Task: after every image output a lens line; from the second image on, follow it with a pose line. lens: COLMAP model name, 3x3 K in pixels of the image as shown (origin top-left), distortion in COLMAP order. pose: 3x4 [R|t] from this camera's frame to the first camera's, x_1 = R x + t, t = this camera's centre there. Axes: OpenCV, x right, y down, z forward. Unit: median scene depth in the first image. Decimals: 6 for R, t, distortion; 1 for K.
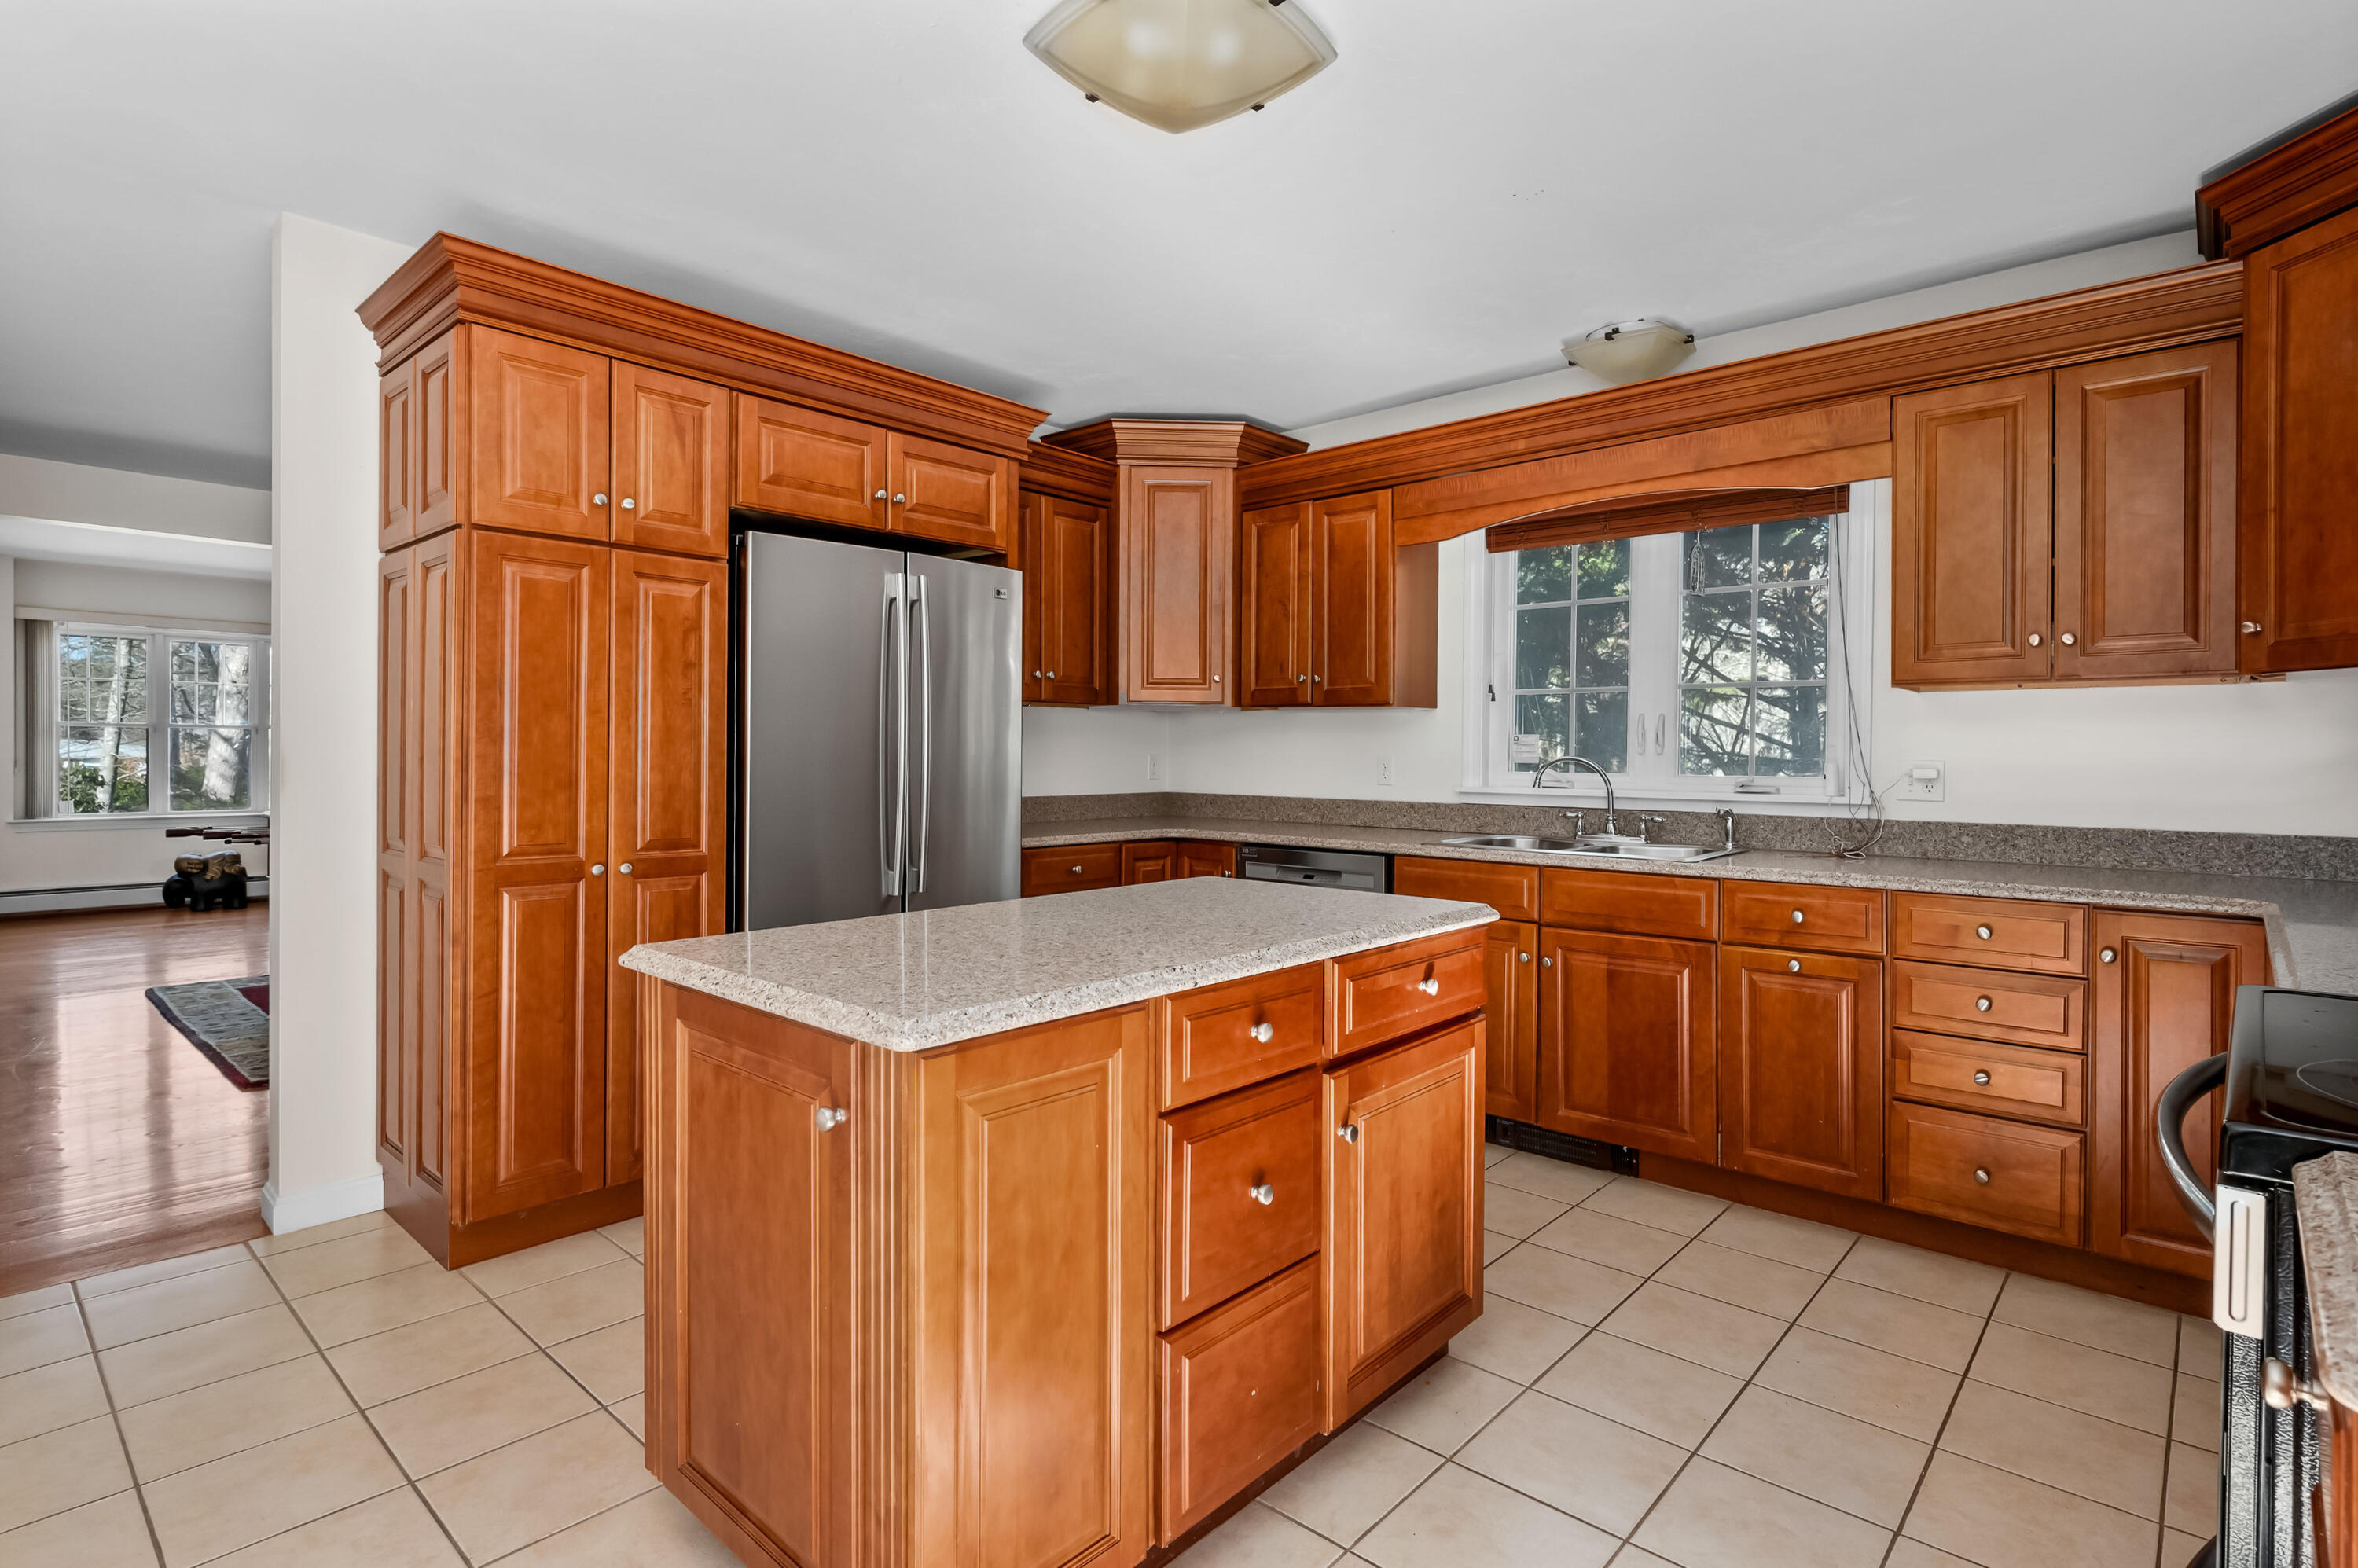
lens RADIAL K [[1193.4, 0, 1165.7], [0, 1193.4, 751.4], [0, 0, 1]] dist [0.004232, 0.000594]
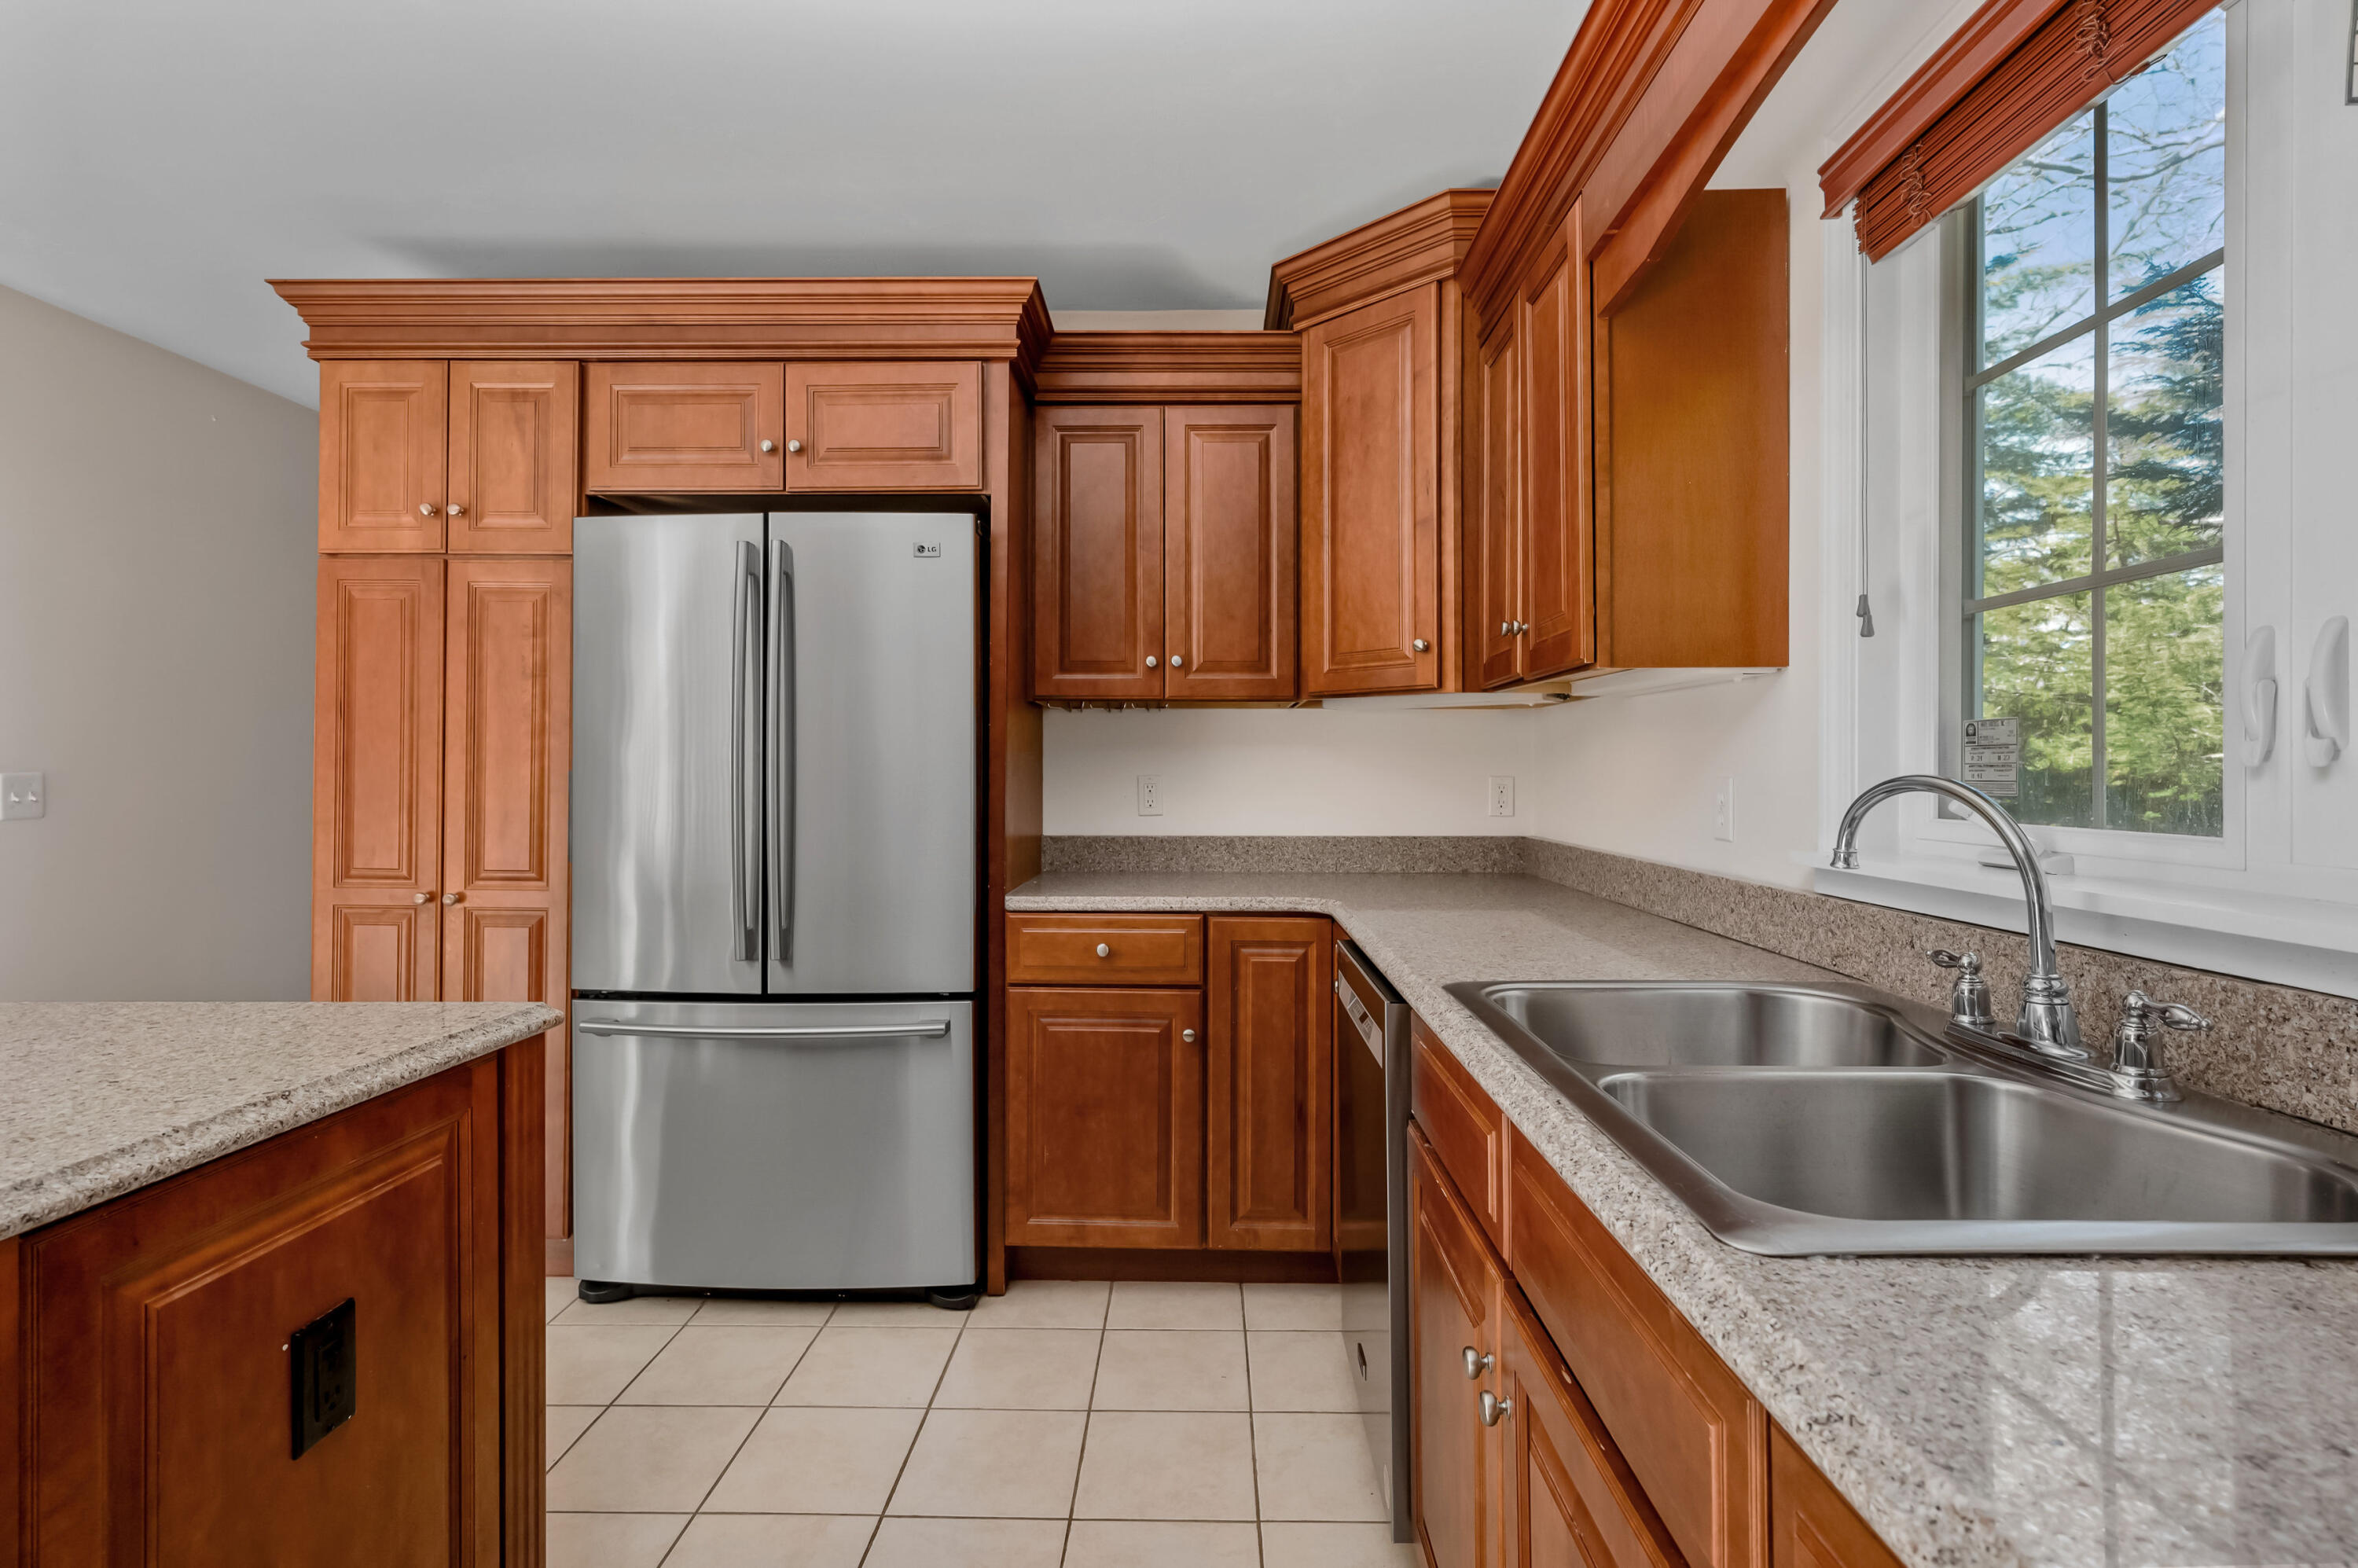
lens RADIAL K [[1074.2, 0, 1179.5], [0, 1074.2, 774.5], [0, 0, 1]] dist [-0.000338, 0.000424]
pose [[0.669948, -0.005691, -0.742386, 0.421483], [0.003175, 0.999983, -0.004801, 0.004186], [0.742401, 0.000860, 0.669955, 0.658031]]
